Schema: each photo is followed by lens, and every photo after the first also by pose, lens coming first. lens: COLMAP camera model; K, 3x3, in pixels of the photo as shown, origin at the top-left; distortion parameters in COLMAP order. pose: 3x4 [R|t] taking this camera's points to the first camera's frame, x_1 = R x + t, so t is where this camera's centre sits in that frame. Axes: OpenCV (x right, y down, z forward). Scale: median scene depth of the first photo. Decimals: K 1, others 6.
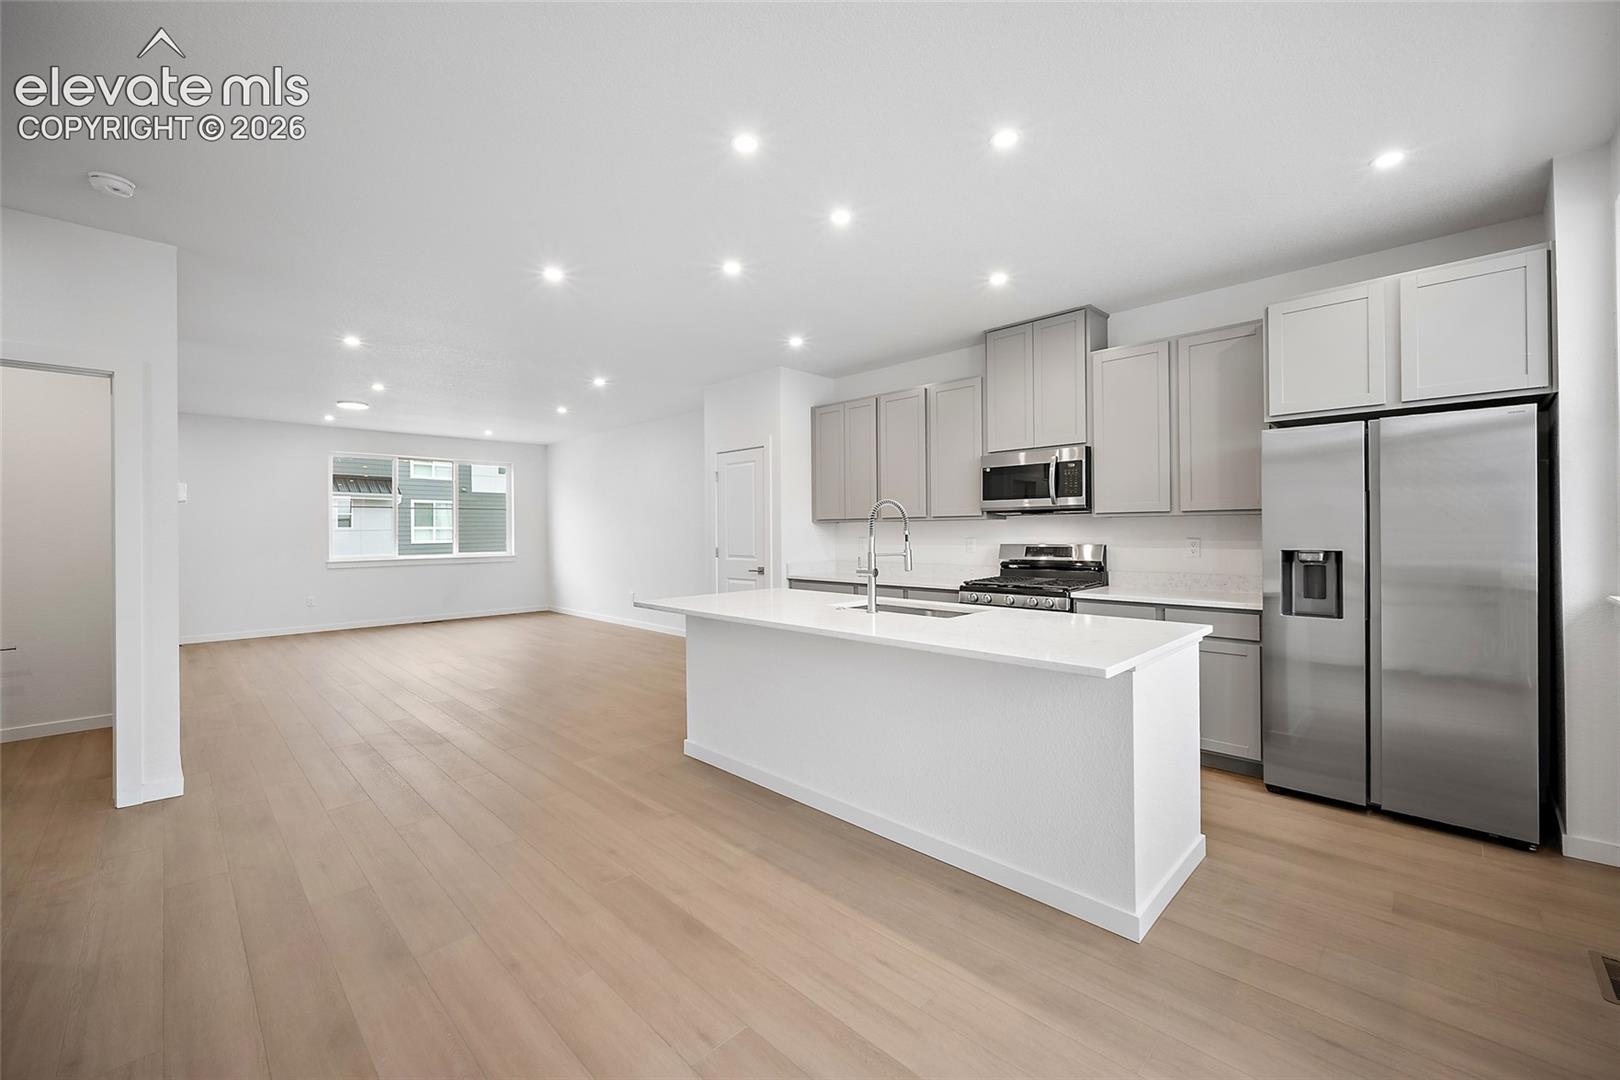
lens RADIAL K [[644.7, 0, 814.1], [0, 644.7, 531.0], [0, 0, 1]] dist [-0.001259, -0.000415]
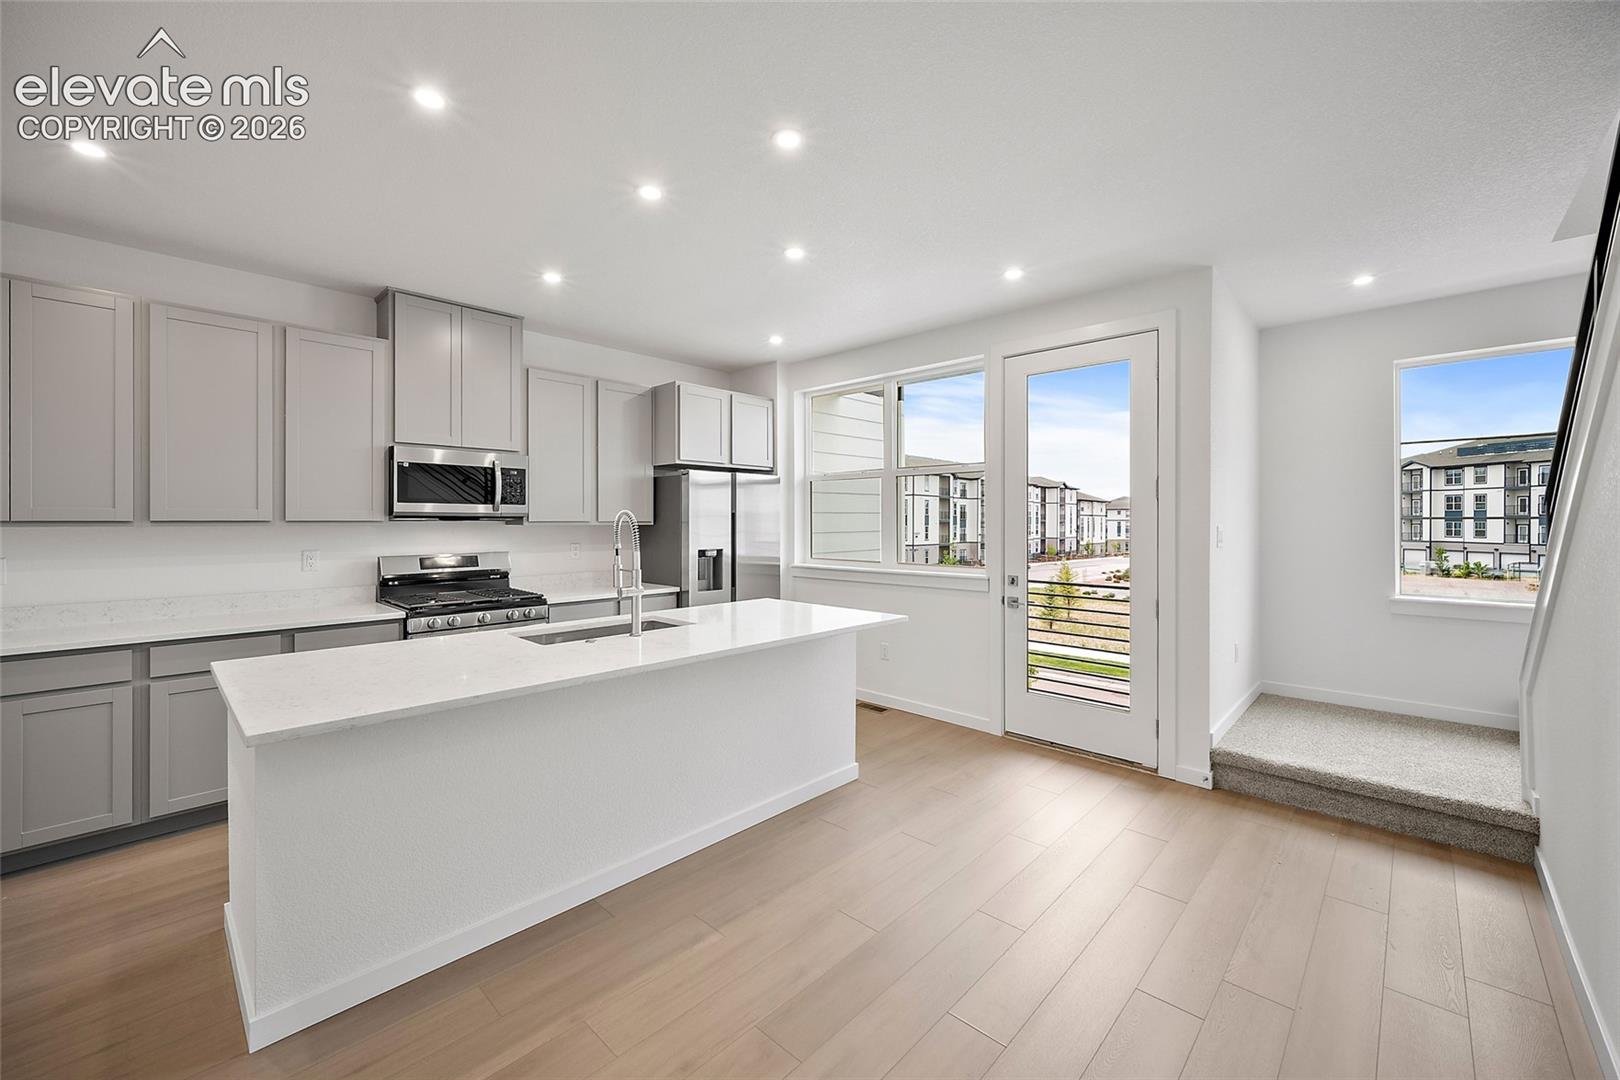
lens RADIAL K [[644.7, 0, 814.1], [0, 644.7, 531.0], [0, 0, 1]] dist [-0.001259, -0.000415]
pose [[-0.023084, -0.005804, 0.999717, -0.690831], [0.001054, 0.999982, 0.005830, -0.020791], [-0.999733, 0.001189, -0.023078, 0.652156]]
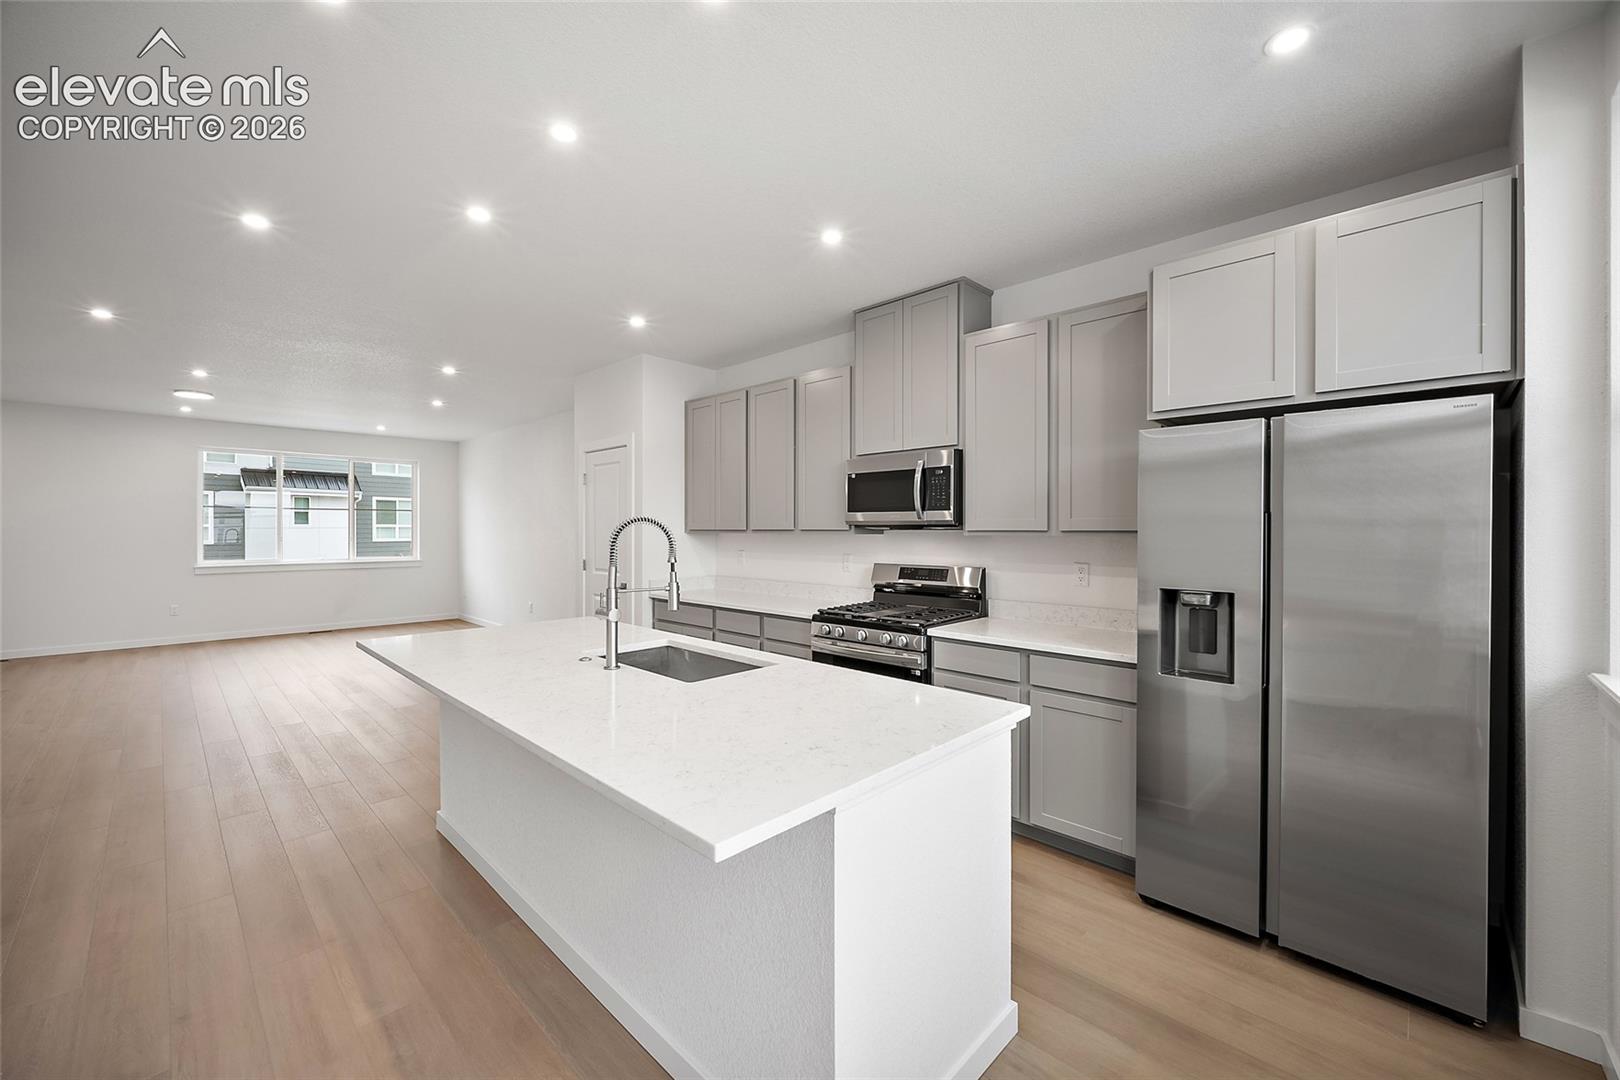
lens RADIAL K [[630.9, 0, 811.1], [0, 630.9, 533.9], [0, 0, 1]] dist [-0.002555, 0.000109]
pose [[0.999886, 0.010109, 0.011257, 0.262496], [-0.010168, 0.999935, 0.005203, -0.029395], [-0.011204, -0.005317, 0.999923, 0.226365]]
